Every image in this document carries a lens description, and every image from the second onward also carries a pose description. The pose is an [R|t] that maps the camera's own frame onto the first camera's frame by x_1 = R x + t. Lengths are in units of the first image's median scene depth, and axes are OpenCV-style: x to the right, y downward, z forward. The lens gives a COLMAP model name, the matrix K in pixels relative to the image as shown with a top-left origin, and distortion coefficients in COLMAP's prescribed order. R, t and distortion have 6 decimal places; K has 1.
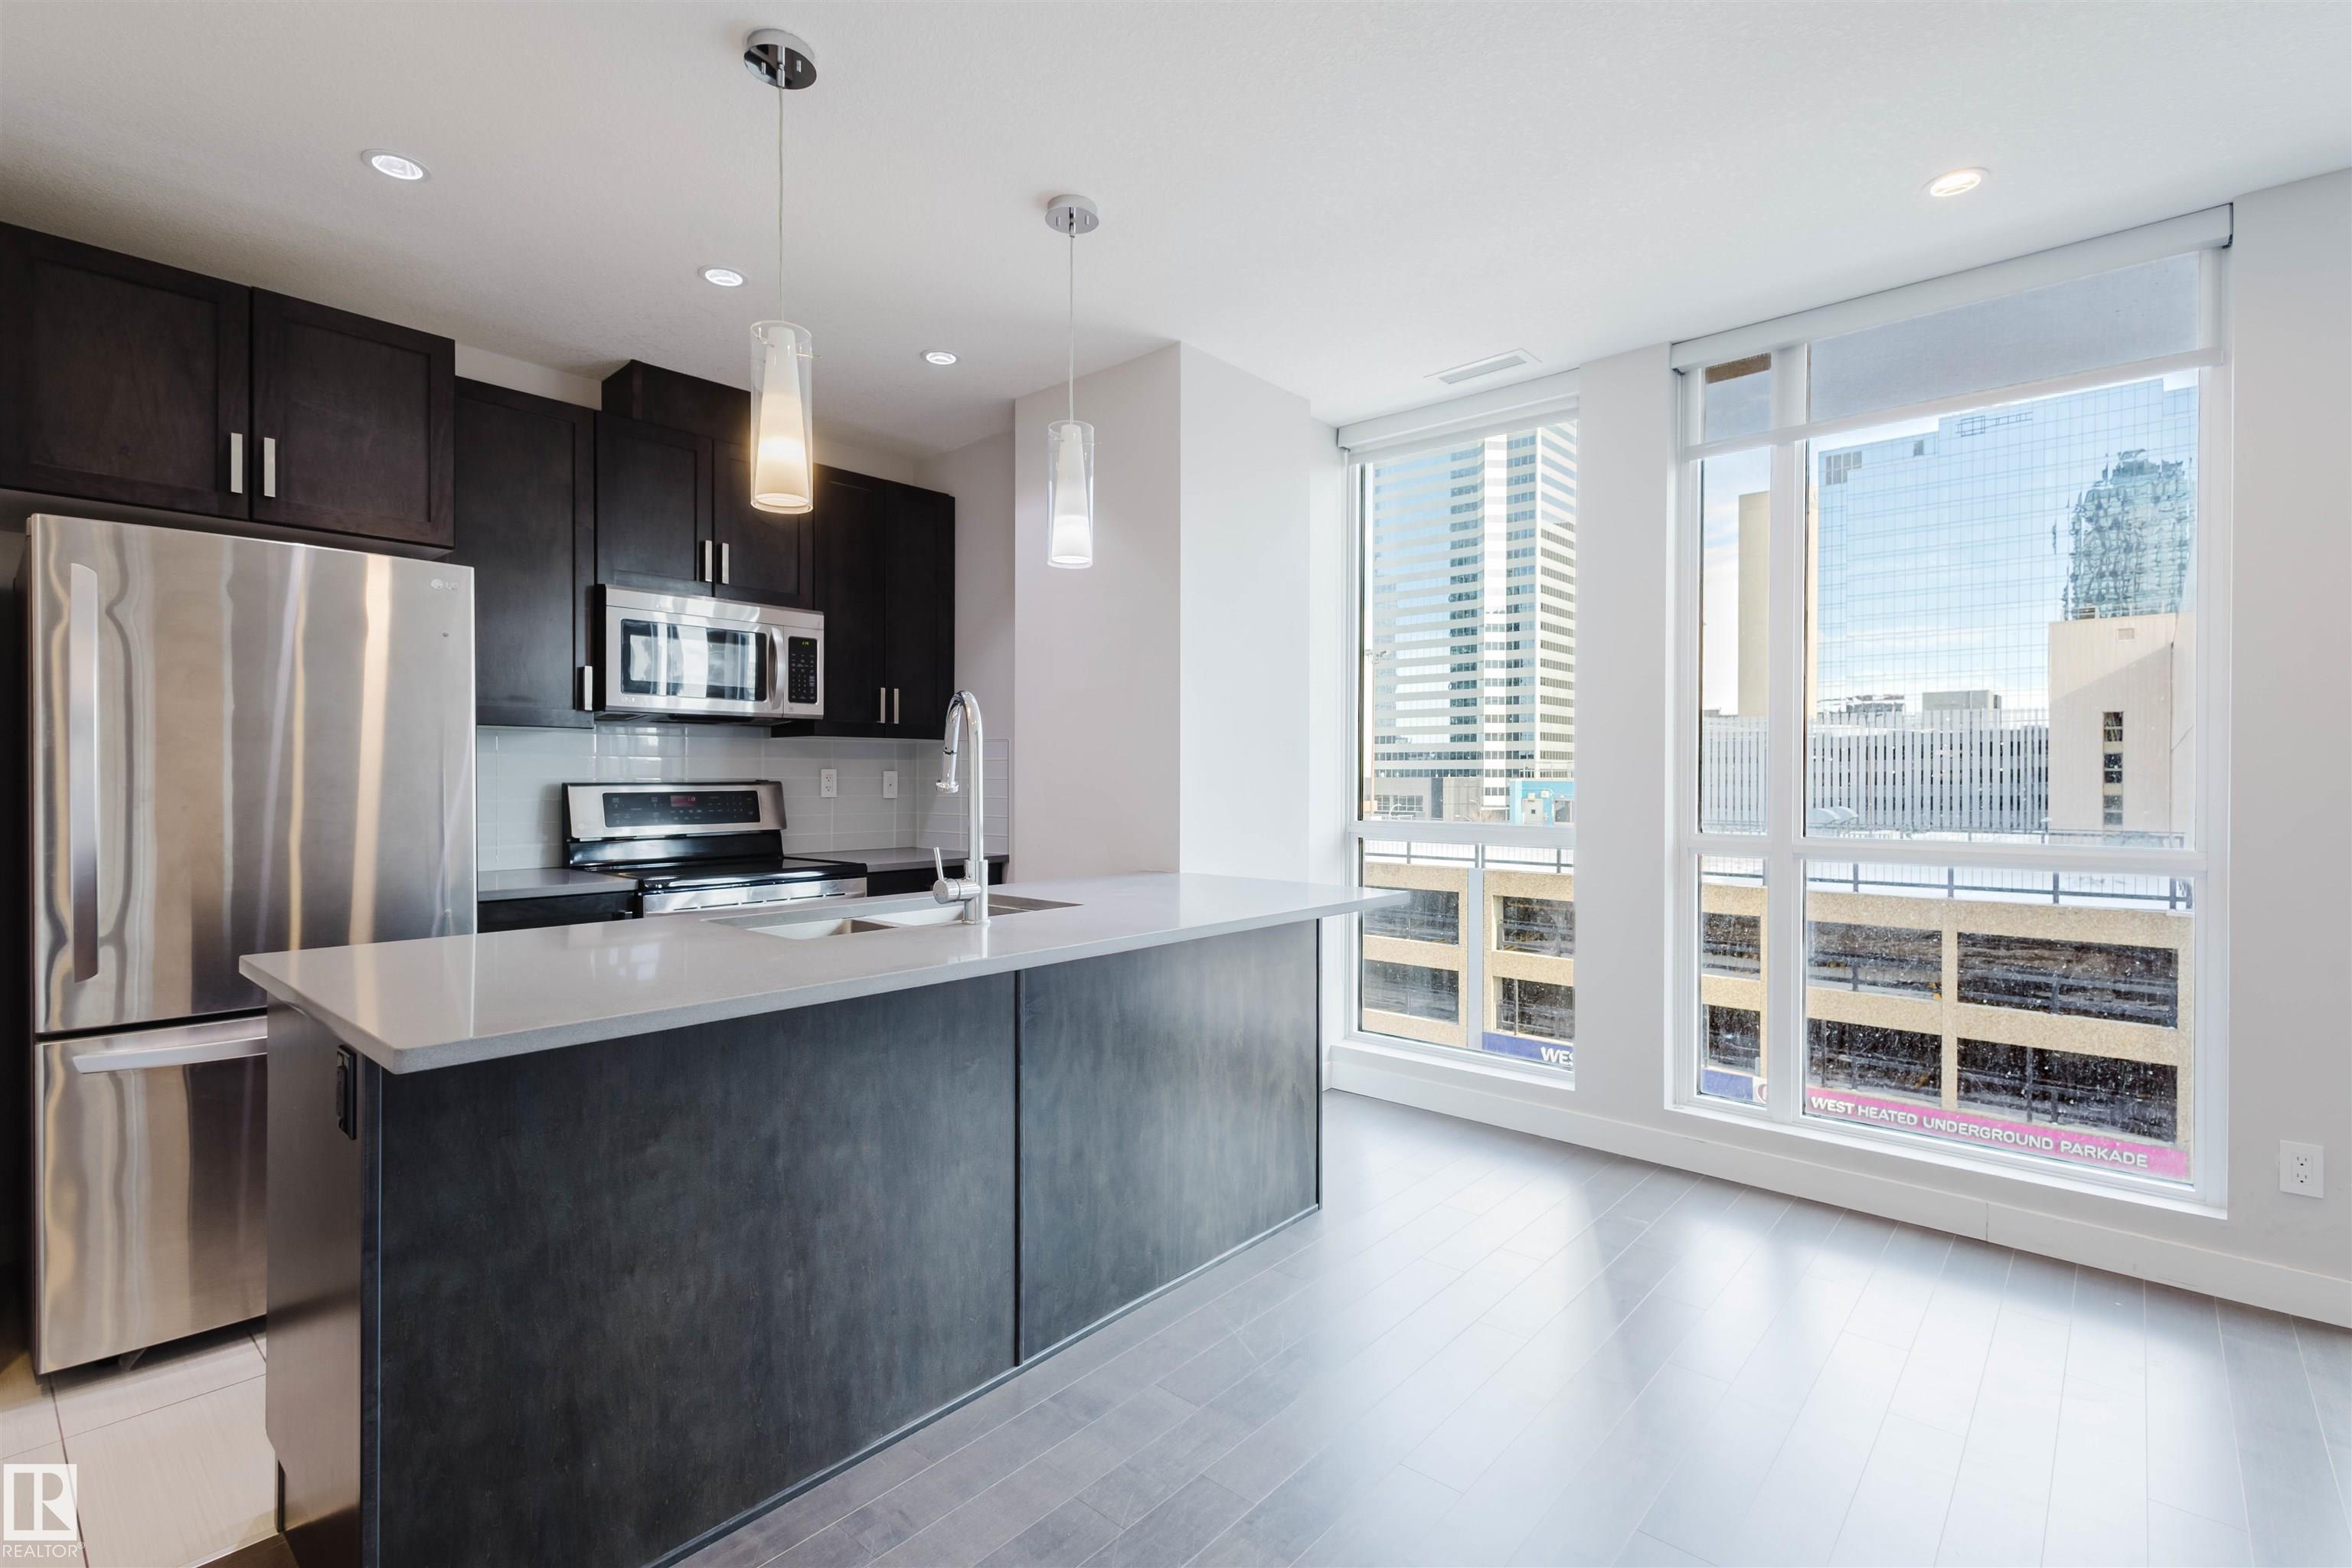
lens RADIAL K [[1081.8, 0, 1175.9], [0, 1081.8, 776.1], [0, 0, 1]] dist [0.013513, -0.003774]
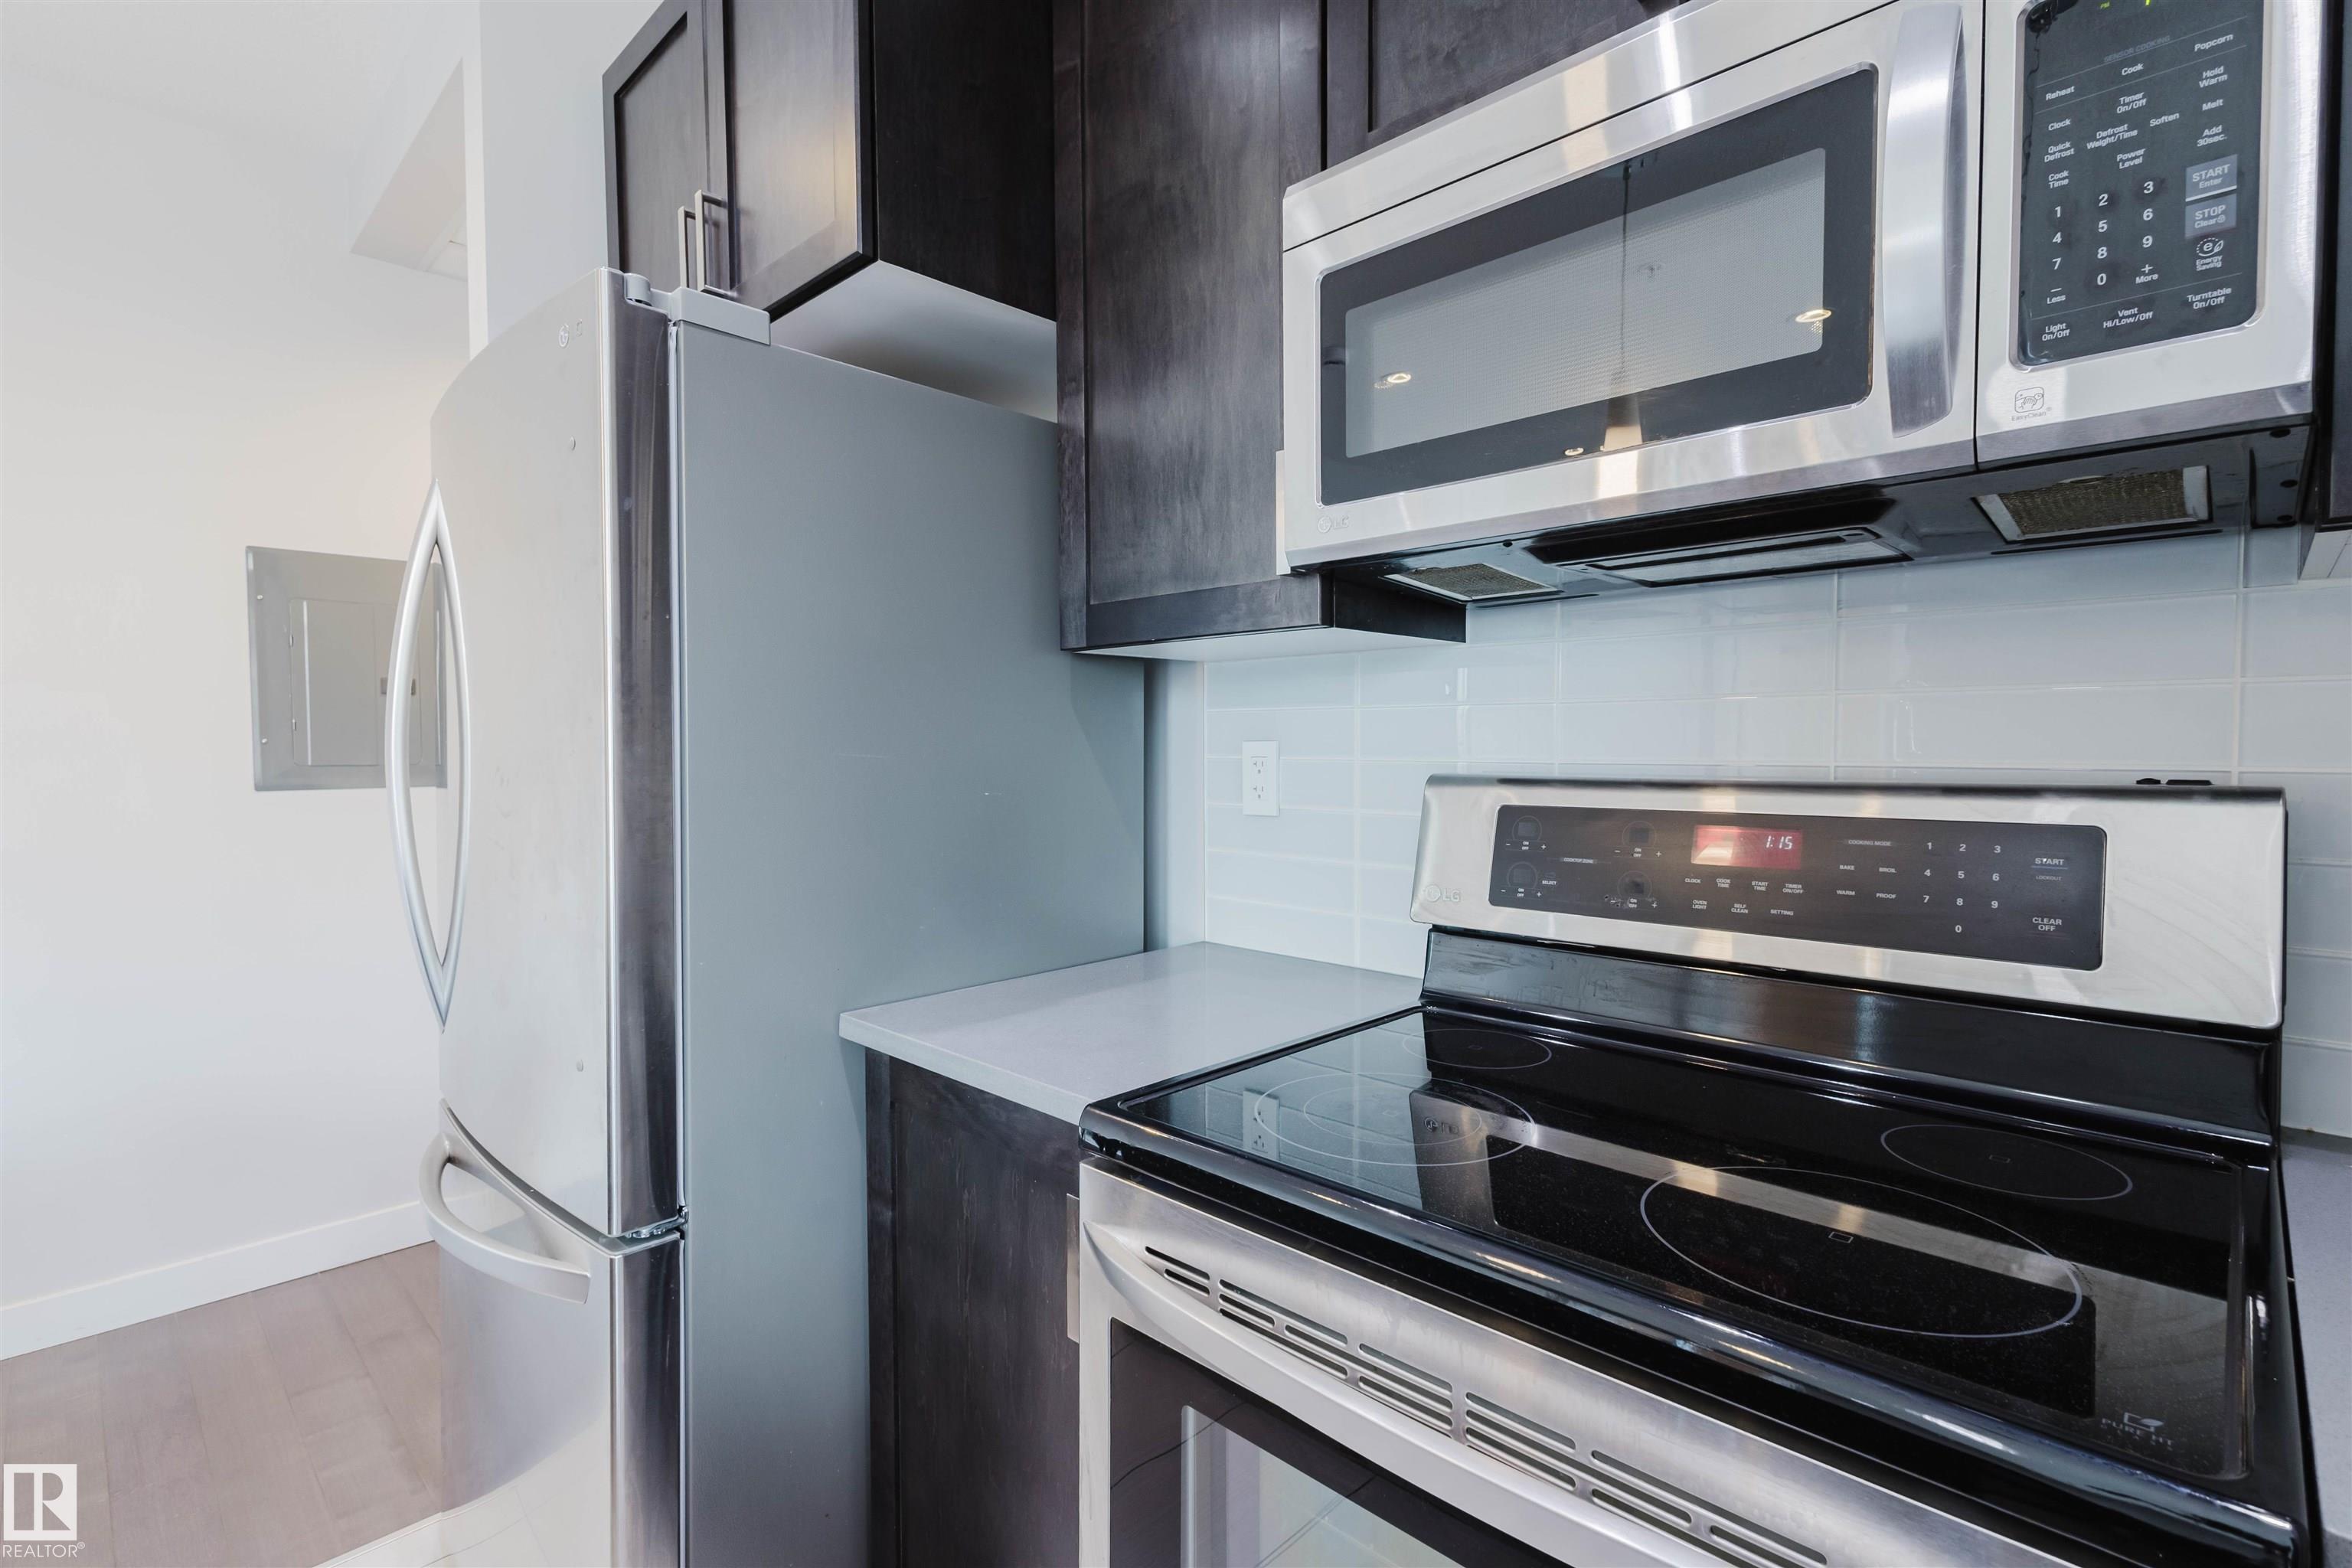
lens RADIAL K [[1081.8, 0, 1178.0], [0, 1081.8, 775.5], [0, 0, 1]] dist [0.013513, -0.003774]
pose [[-0.049461, 0.029149, -0.998351, -0.157918], [0.003808, 0.999572, 0.028996, -0.004409], [0.998769, -0.002367, -0.049551, 0.845372]]
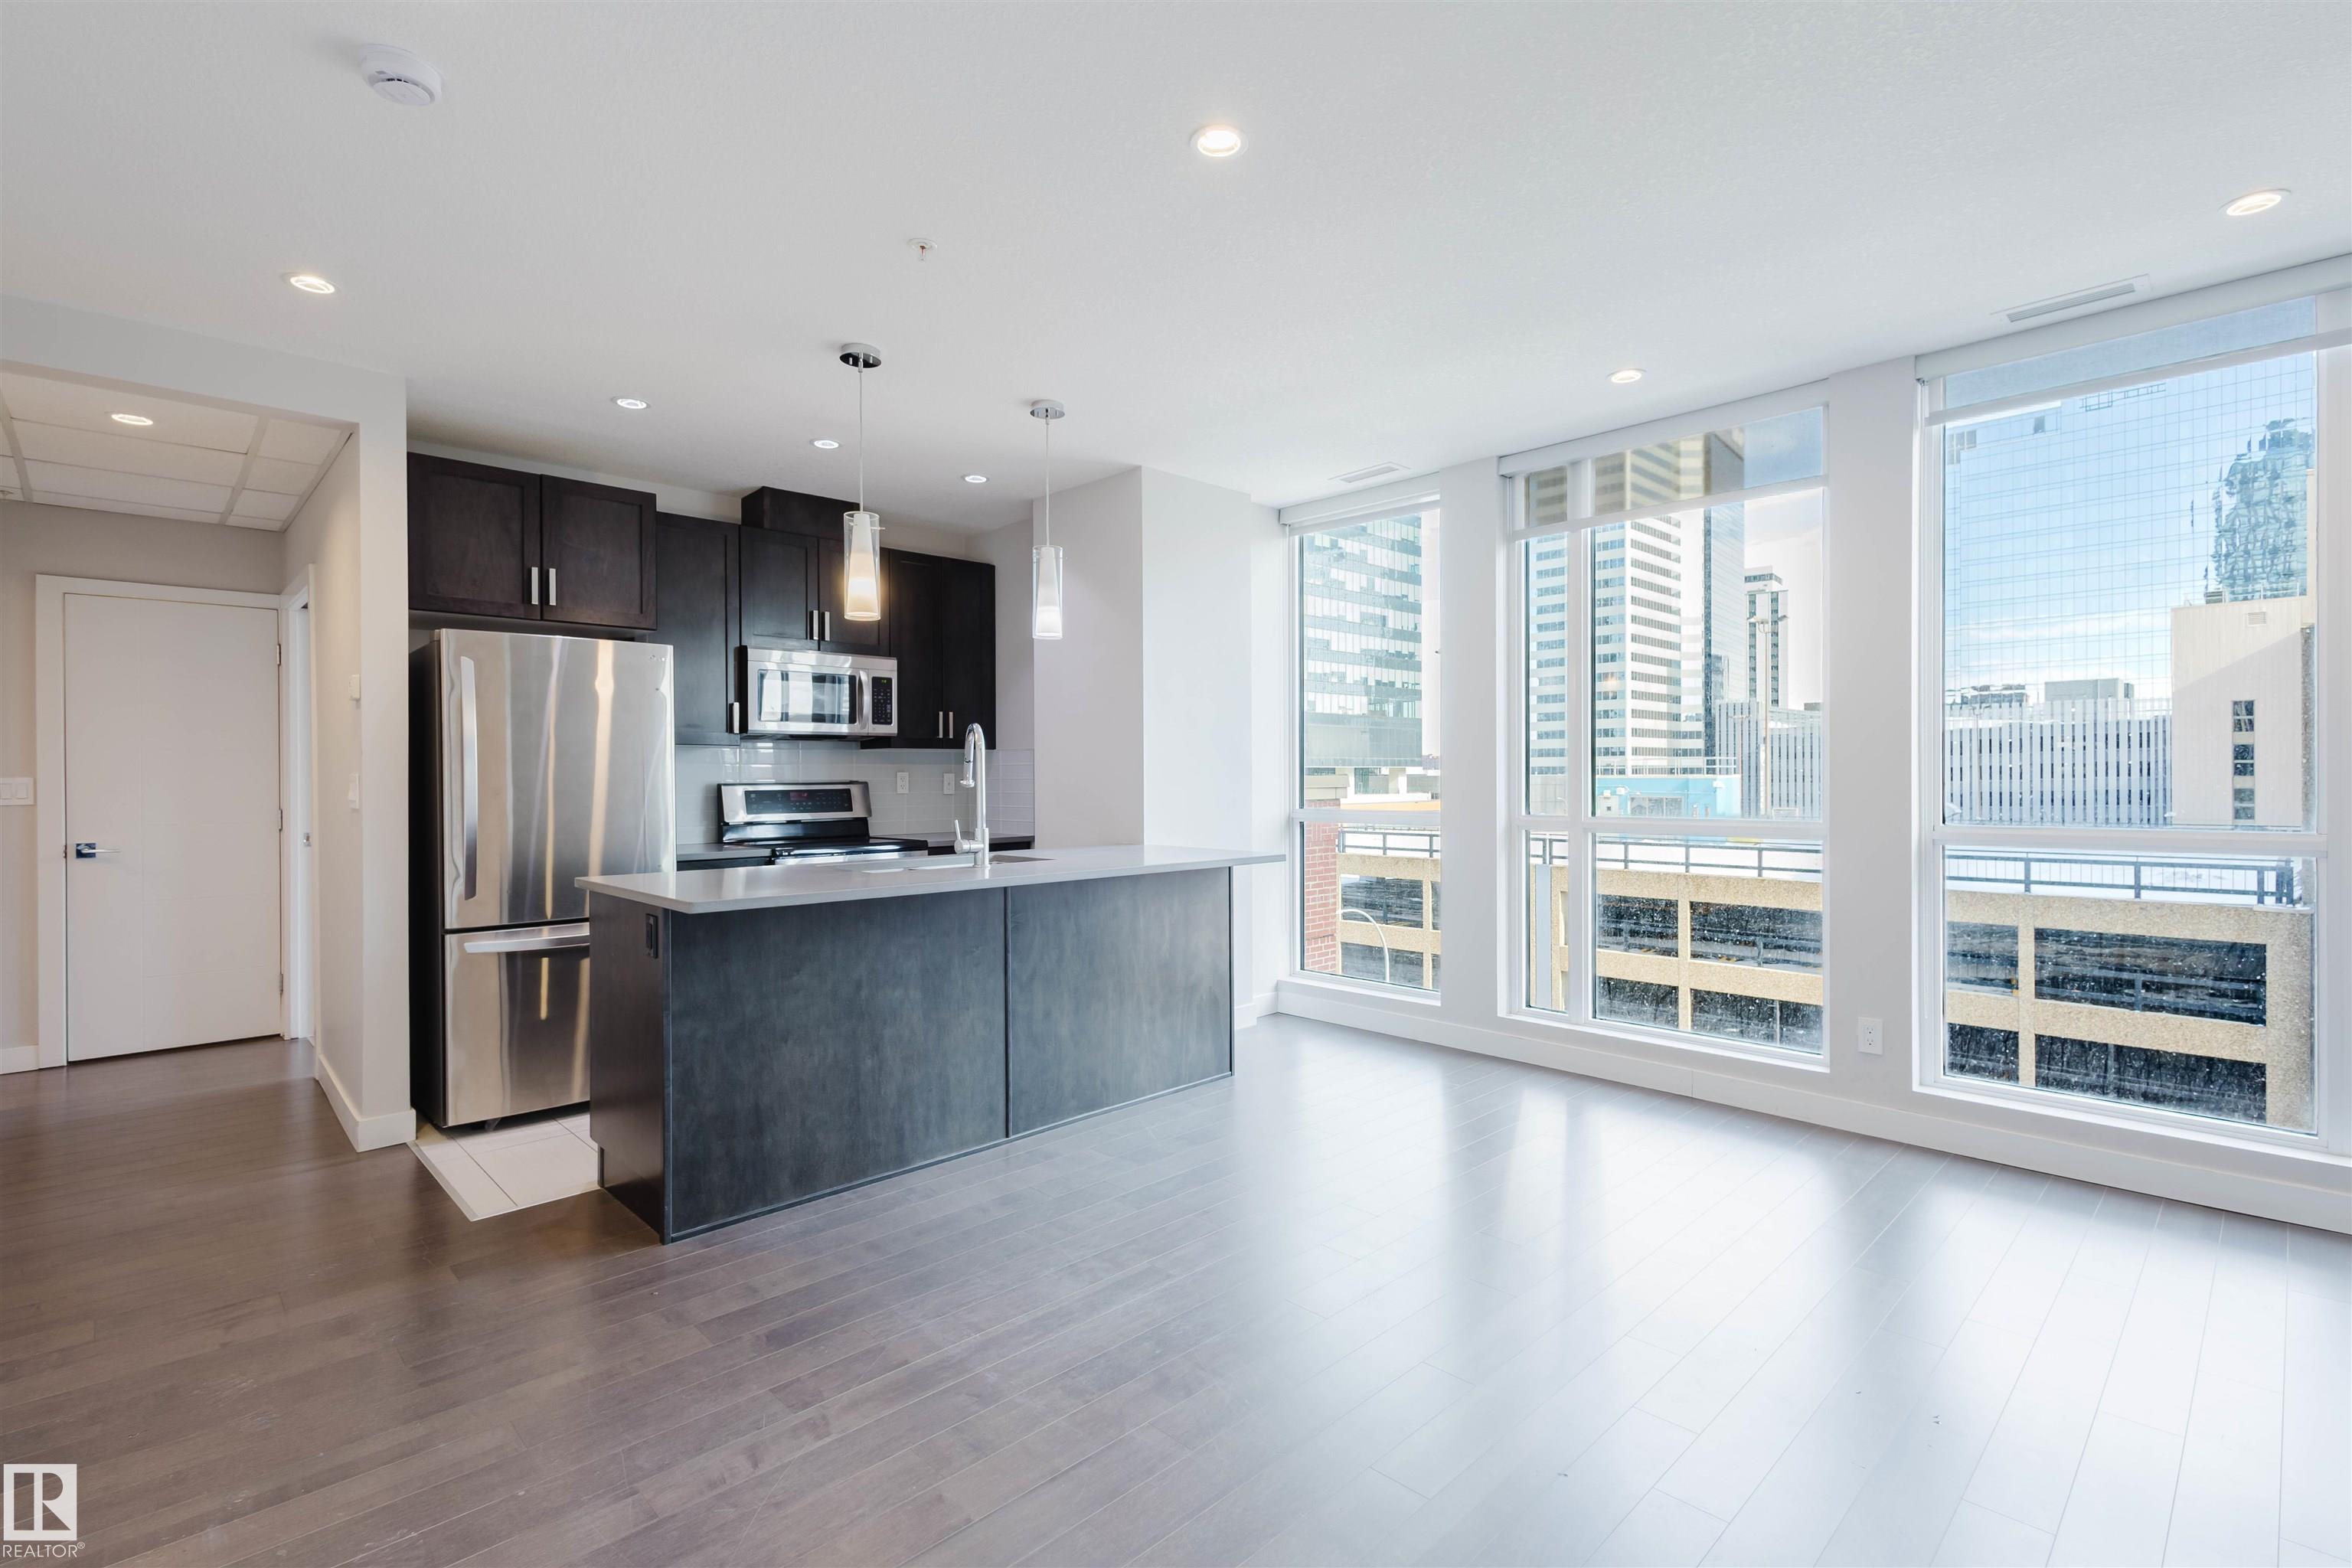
lens RADIAL K [[1081.8, 0, 1175.4], [0, 1081.8, 776.3], [0, 0, 1]] dist [0.013513, -0.003774]
pose [[0.996852, -0.007340, -0.078947, 0.133494], [0.007358, 0.999973, -0.000058, 0.000968], [0.078945, -0.000523, 0.996879, -0.338398]]
